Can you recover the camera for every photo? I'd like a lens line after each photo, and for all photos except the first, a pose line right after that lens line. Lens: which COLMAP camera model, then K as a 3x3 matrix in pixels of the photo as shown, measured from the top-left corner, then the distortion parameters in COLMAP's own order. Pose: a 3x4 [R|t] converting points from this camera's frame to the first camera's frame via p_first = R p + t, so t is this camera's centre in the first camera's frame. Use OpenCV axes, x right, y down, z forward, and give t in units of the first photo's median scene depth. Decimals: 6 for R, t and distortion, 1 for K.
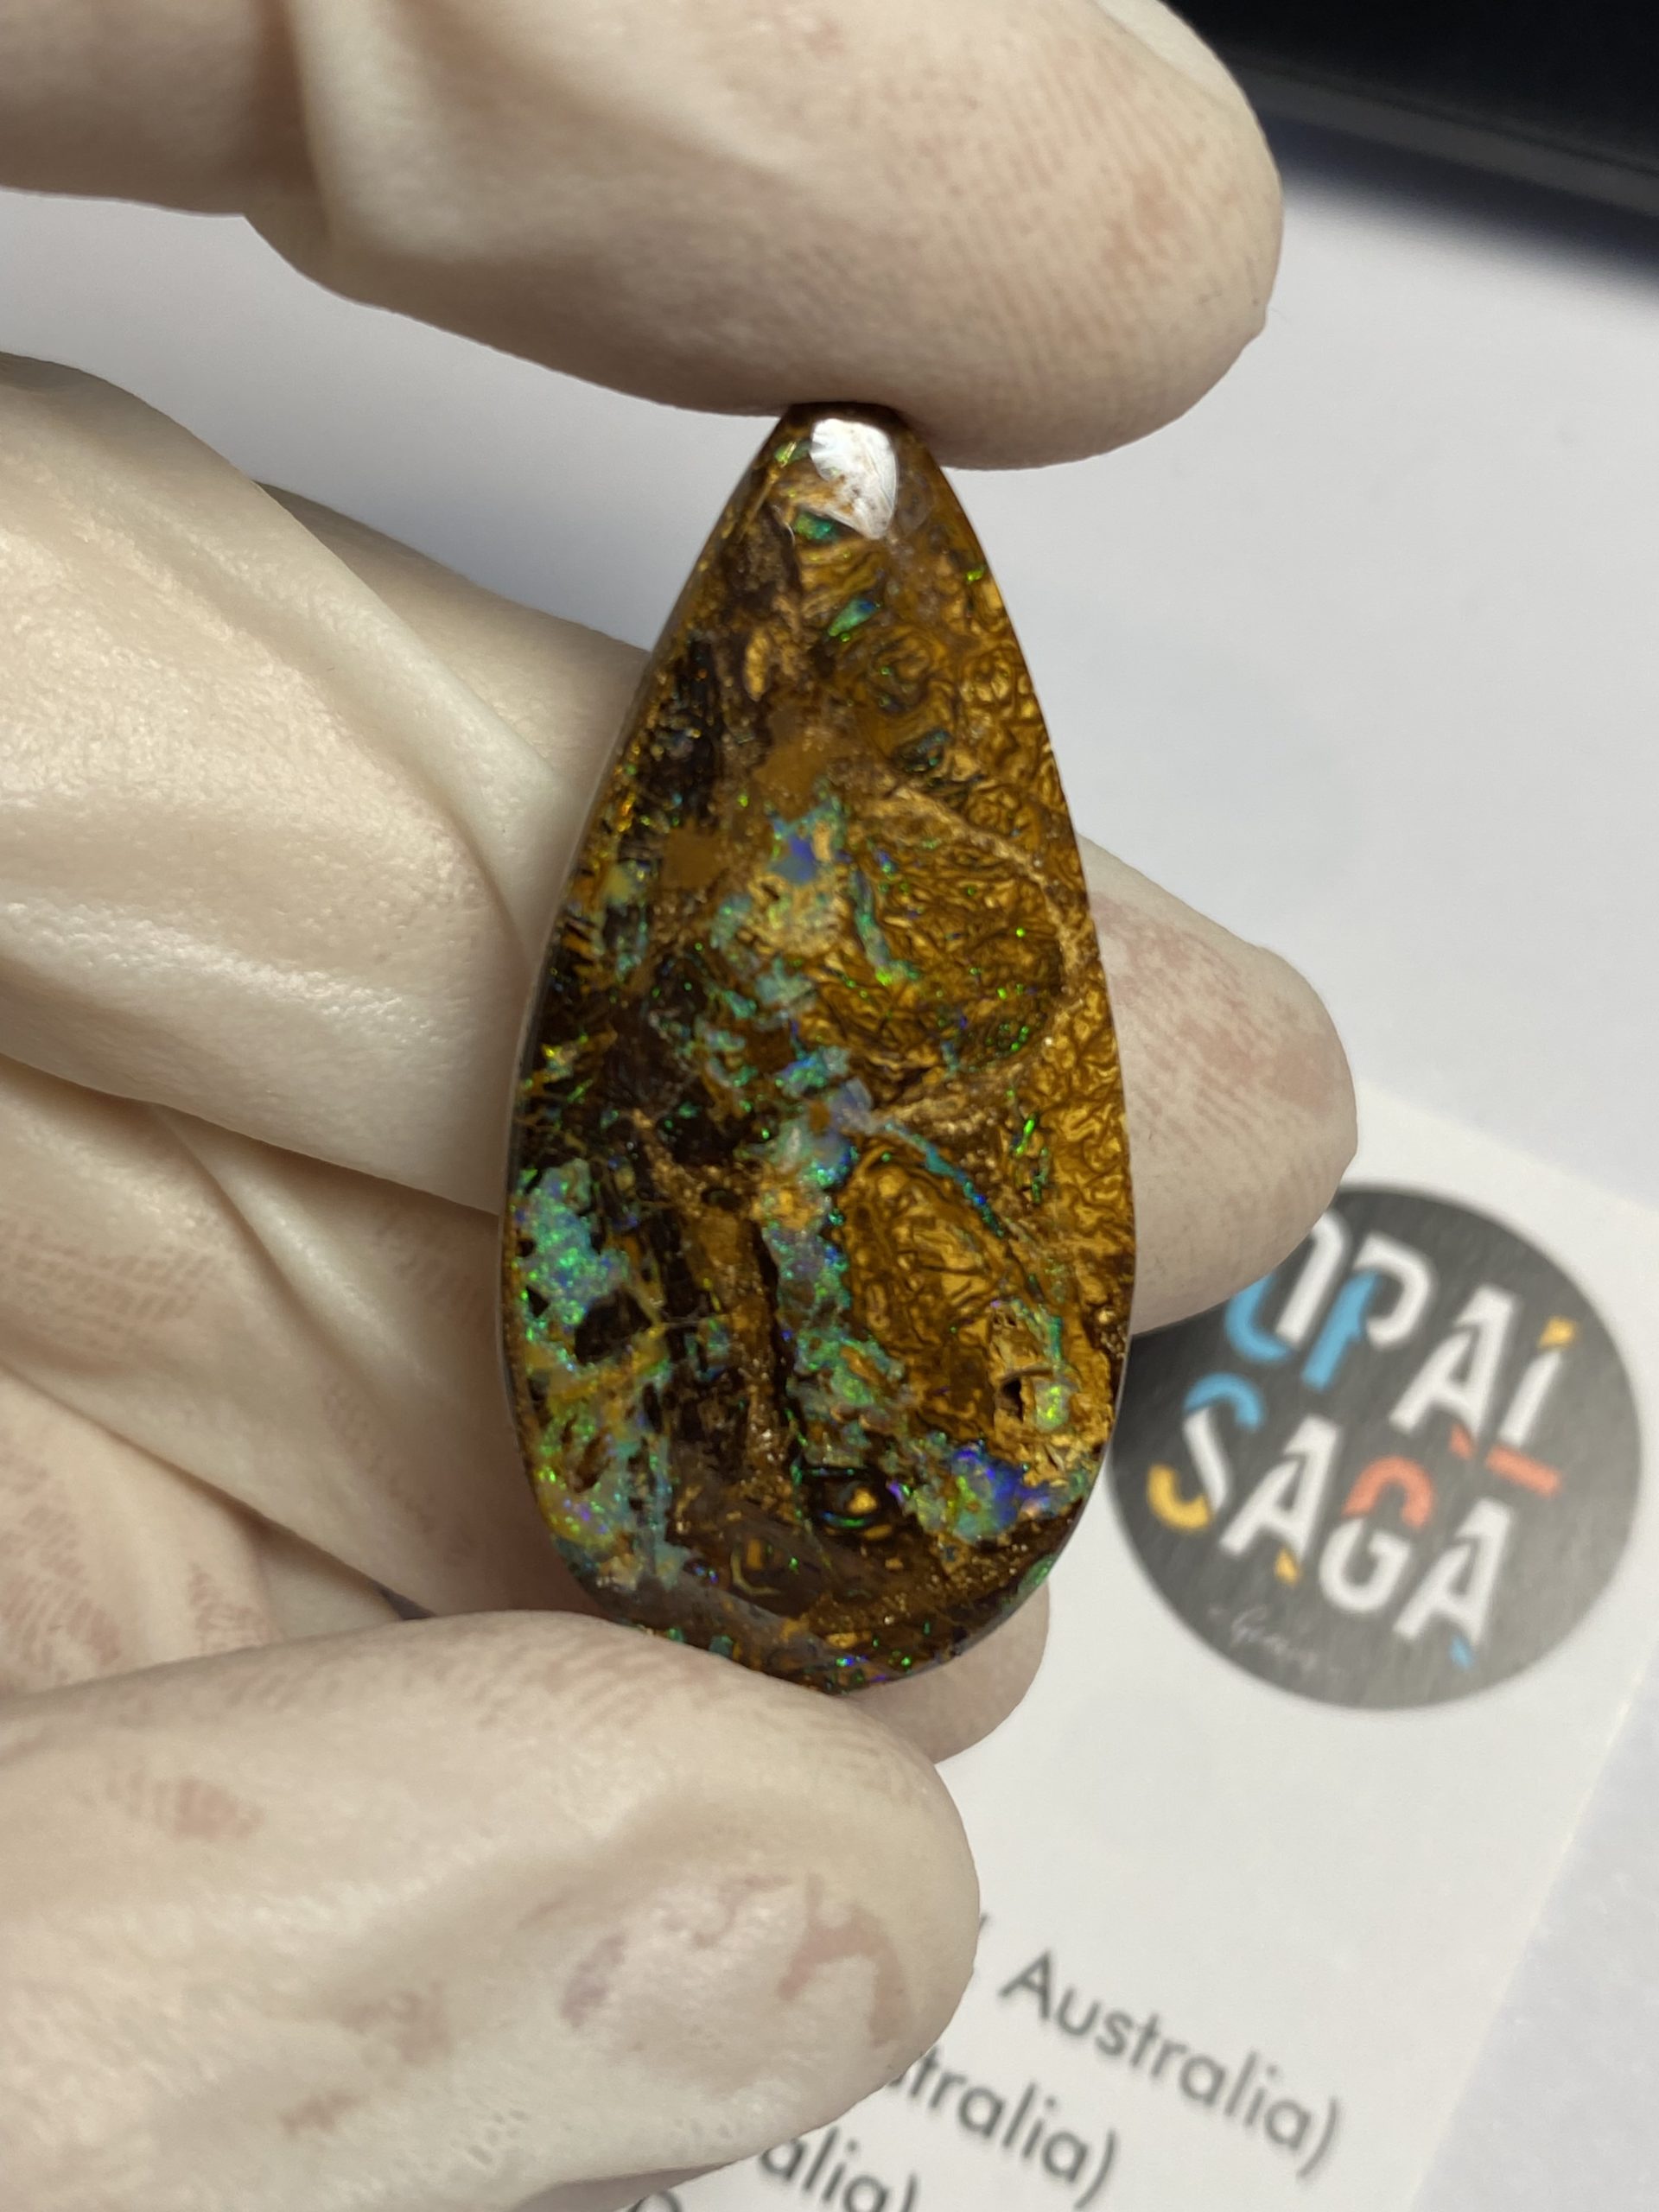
lens RADIAL K [[2809.8, 0, 842.0], [0, 2809.8, 1081.3], [0, 0, 1]] dist [0.215705, -0.686581]
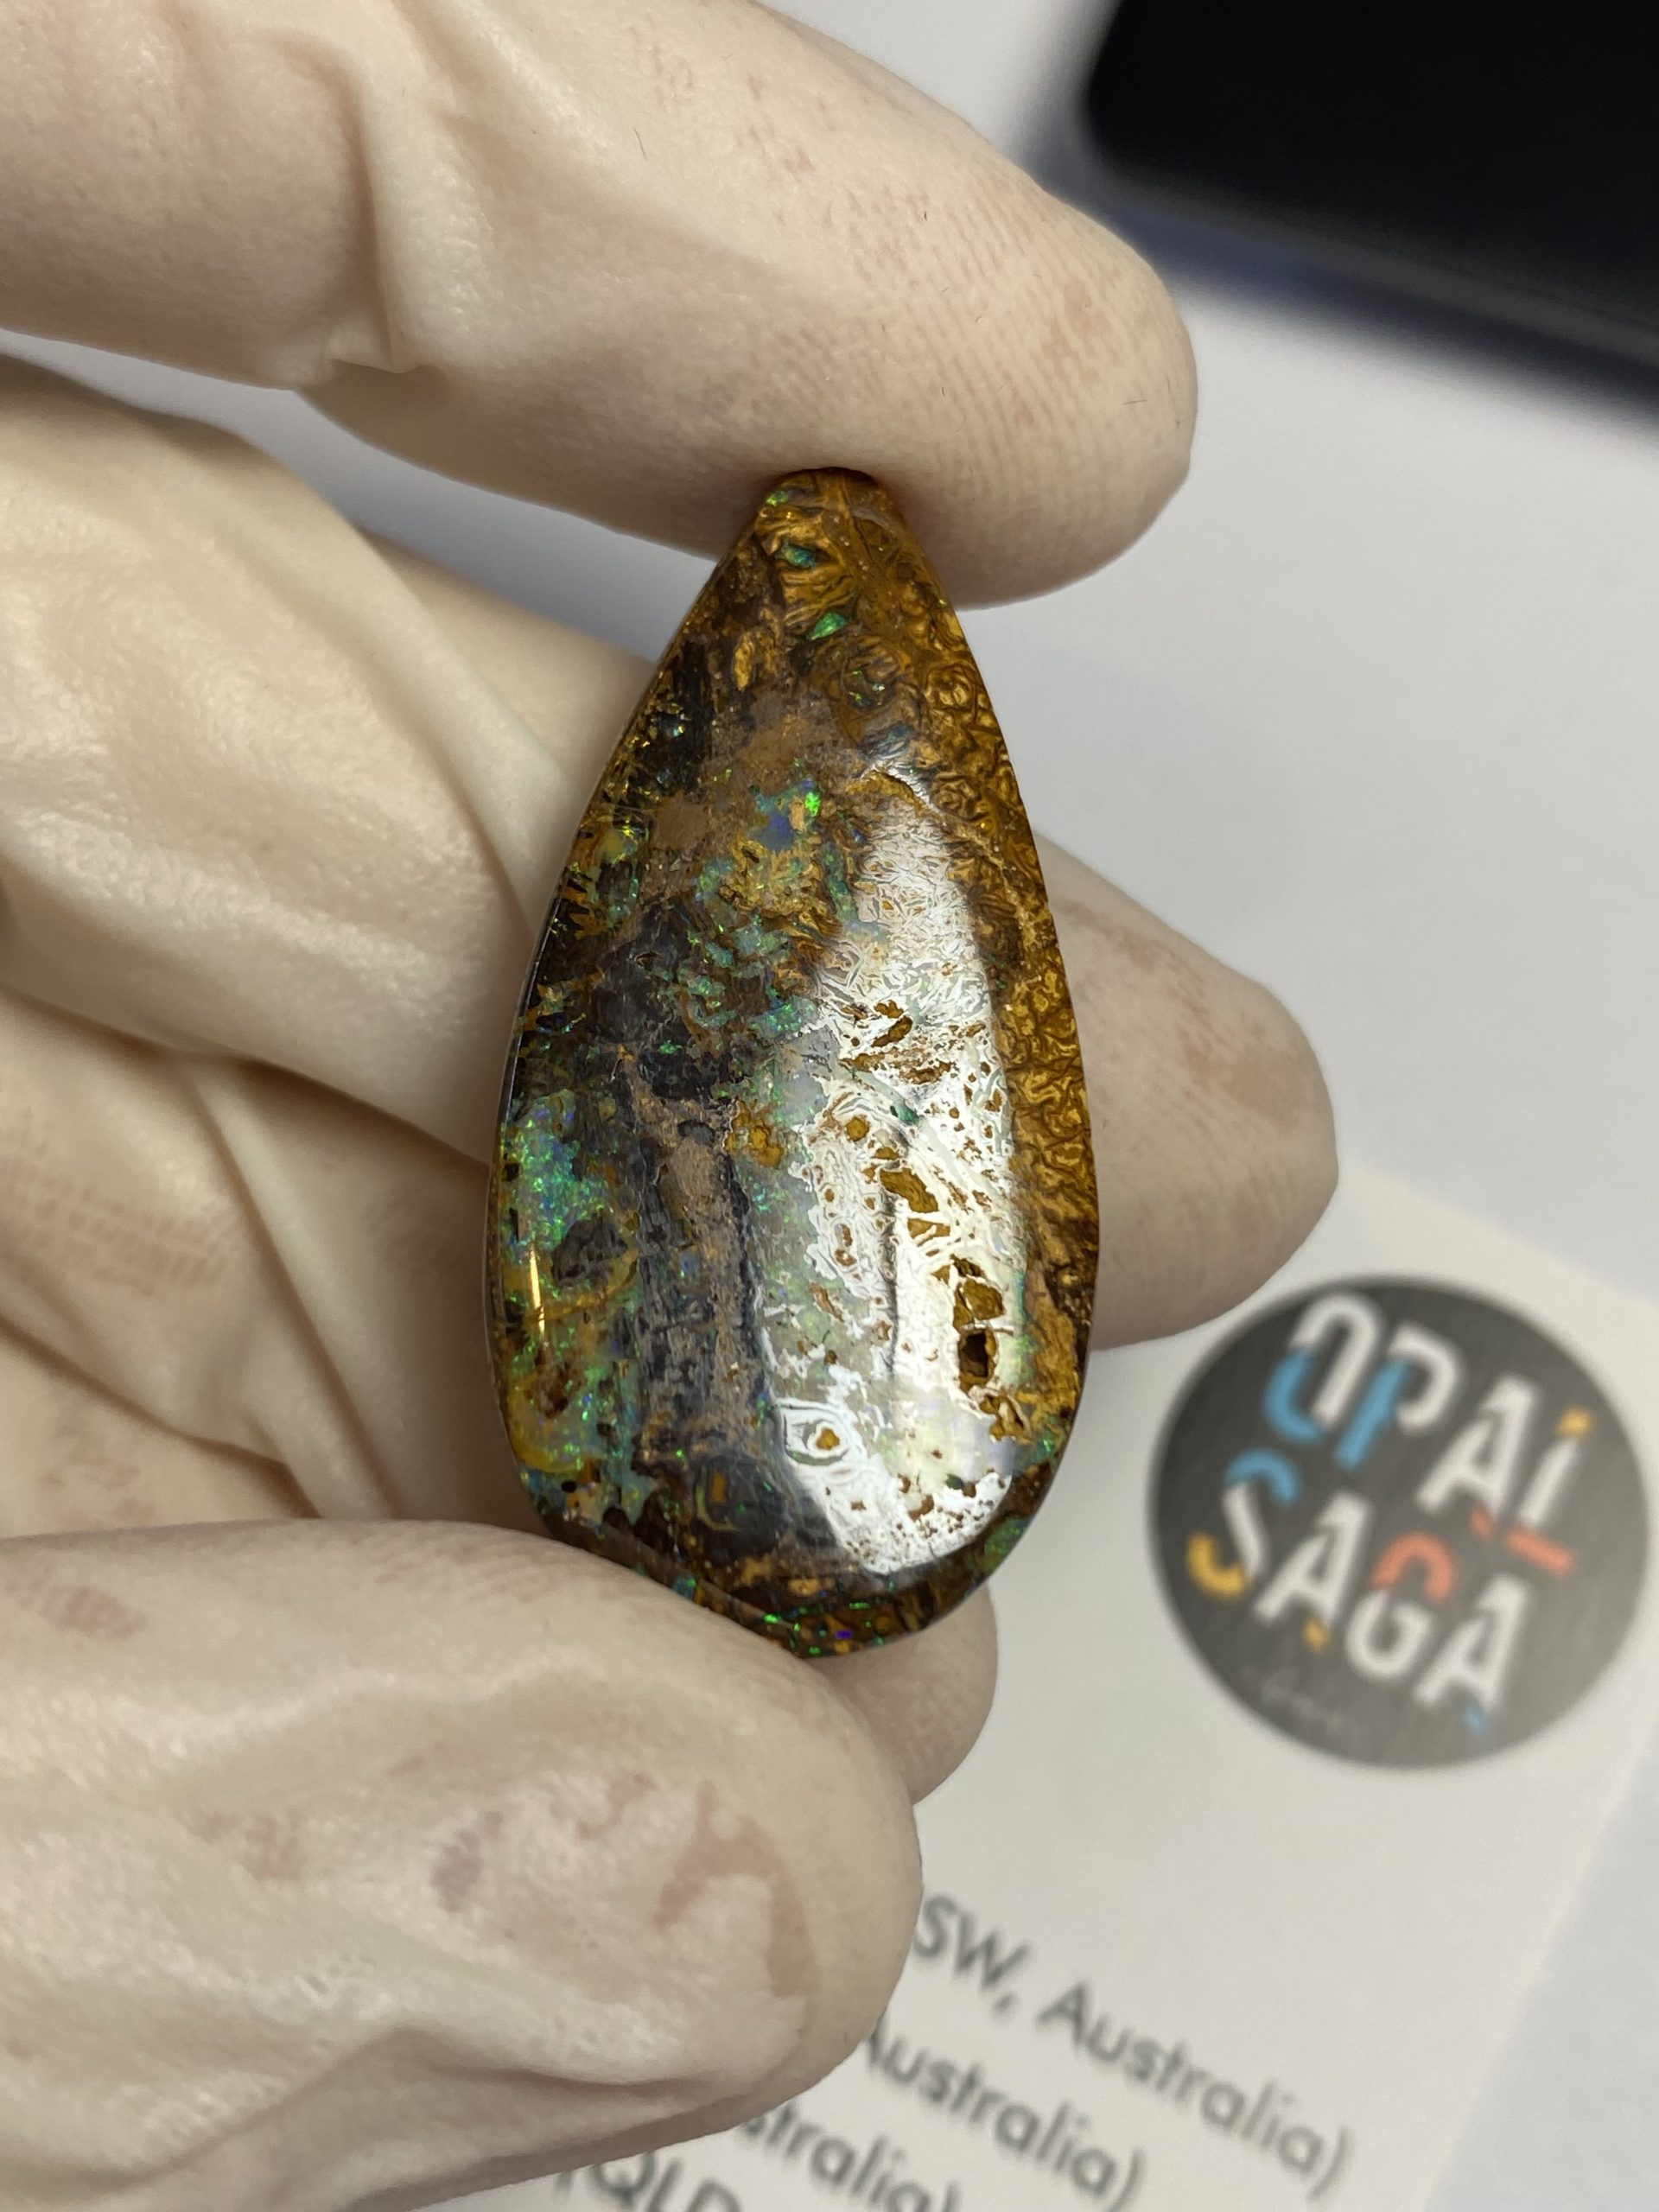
lens RADIAL K [[2809.8, 0, 842.0], [0, 2809.8, 1081.3], [0, 0, 1]] dist [0.215705, -0.686581]
pose [[0.997048, -0.003946, -0.076674, 0.092981], [-0.026202, 0.921233, -0.388127, 0.433599], [0.072166, 0.388990, 0.918411, 0.018731]]
